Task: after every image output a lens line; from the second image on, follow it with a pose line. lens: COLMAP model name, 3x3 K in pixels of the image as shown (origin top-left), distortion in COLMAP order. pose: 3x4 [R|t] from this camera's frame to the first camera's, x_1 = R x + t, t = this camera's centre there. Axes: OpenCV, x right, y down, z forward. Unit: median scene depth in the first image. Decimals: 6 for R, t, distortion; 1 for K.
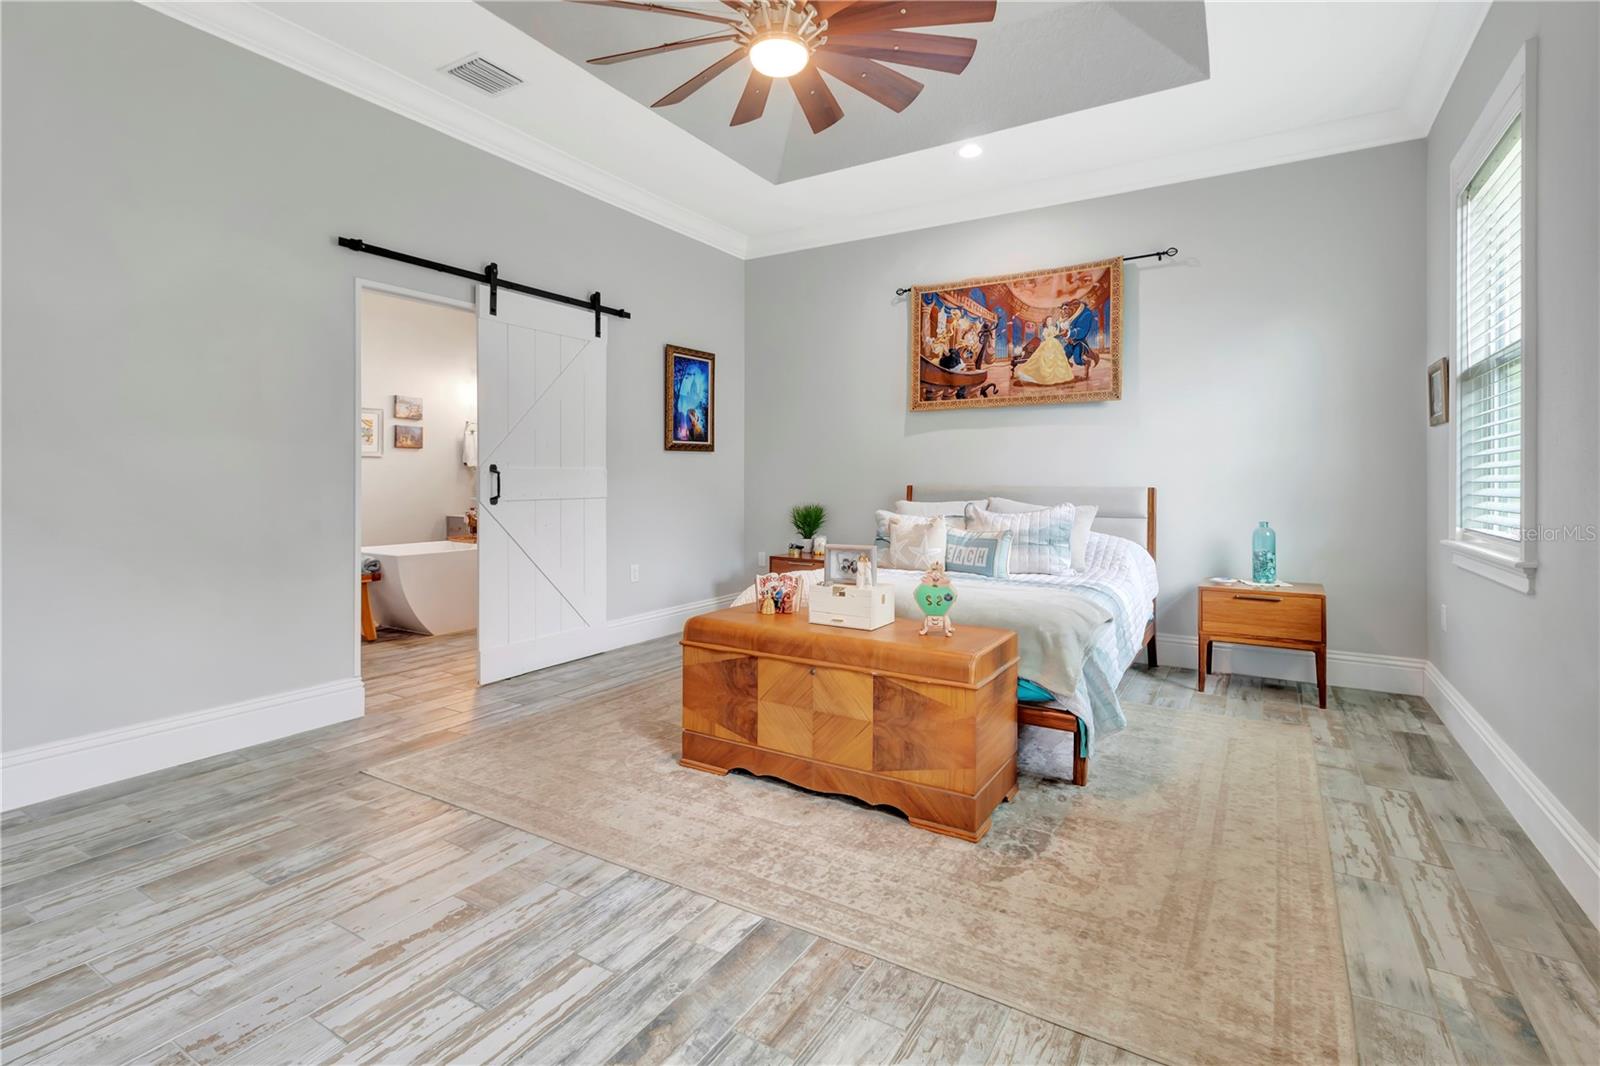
lens RADIAL K [[754.5, 0, 801.1], [0, 754.5, 476.8], [0, 0, 1]] dist [0.005316, 0.000244]
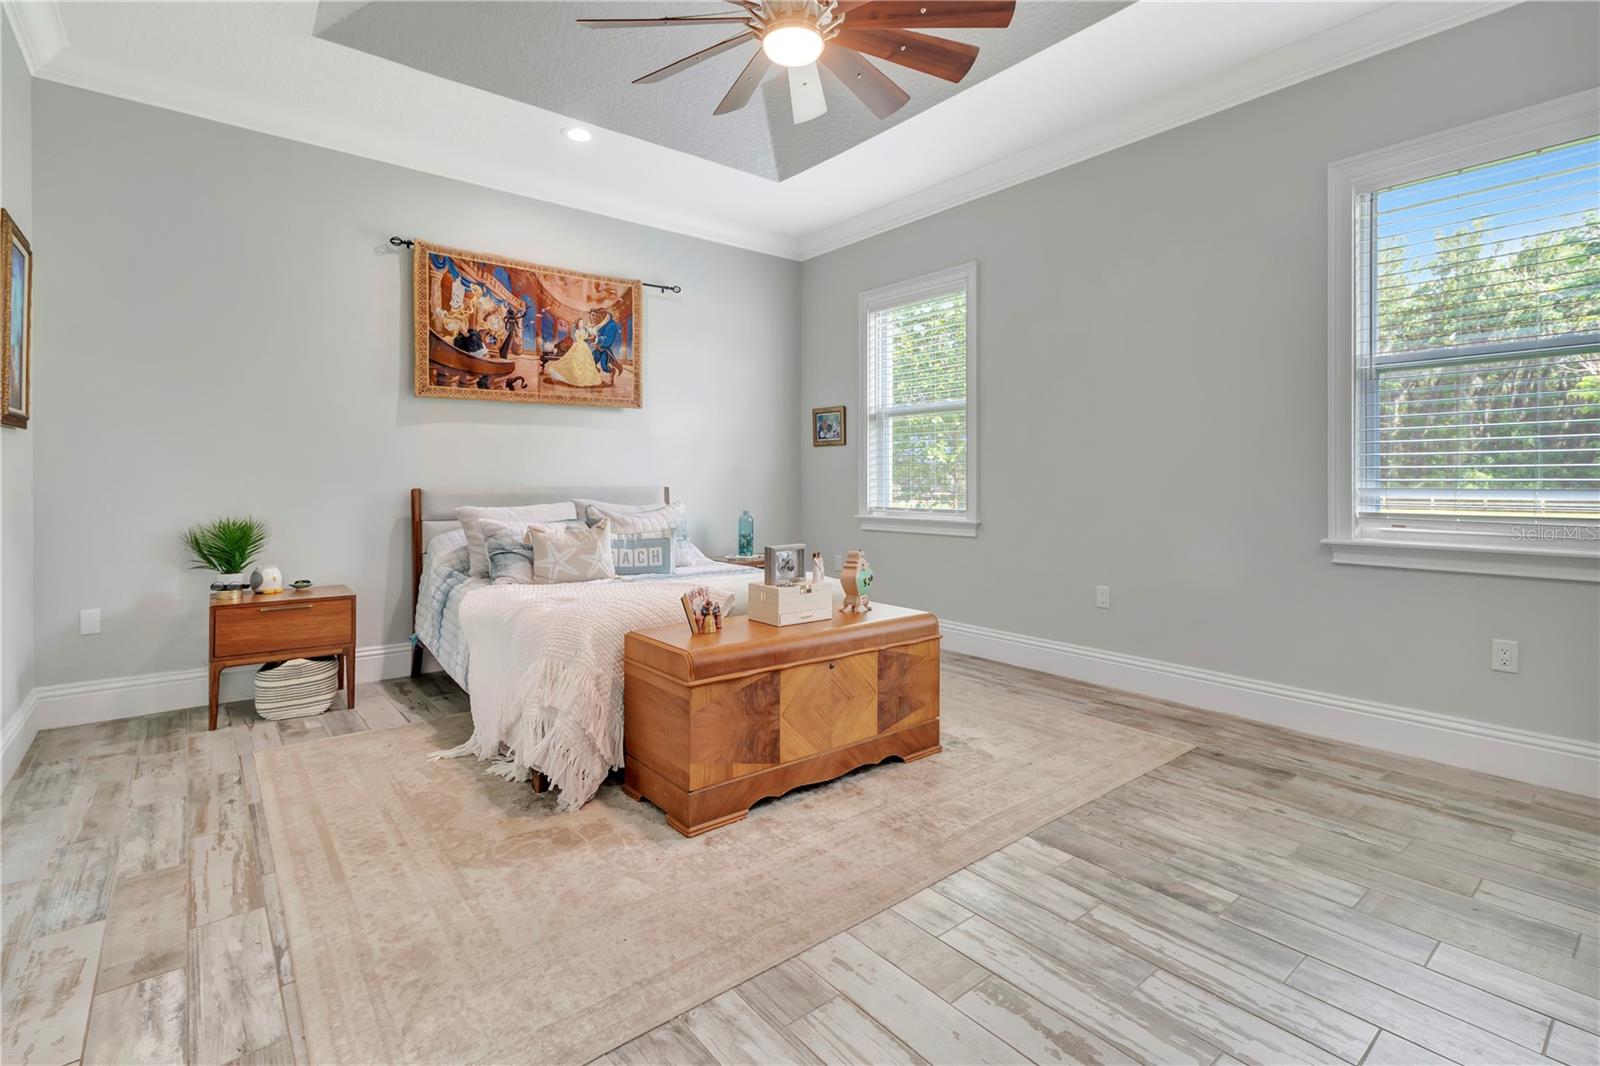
lens RADIAL K [[754.5, 0, 829.7], [0, 754.5, 478.9], [0, 0, 1]] dist [0.005316, 0.000244]
pose [[0.318213, -0.002336, 0.948016, -0.533196], [-0.001157, 0.999995, 0.002852, -0.001610], [-0.948018, -0.002004, 0.318209, 0.367926]]
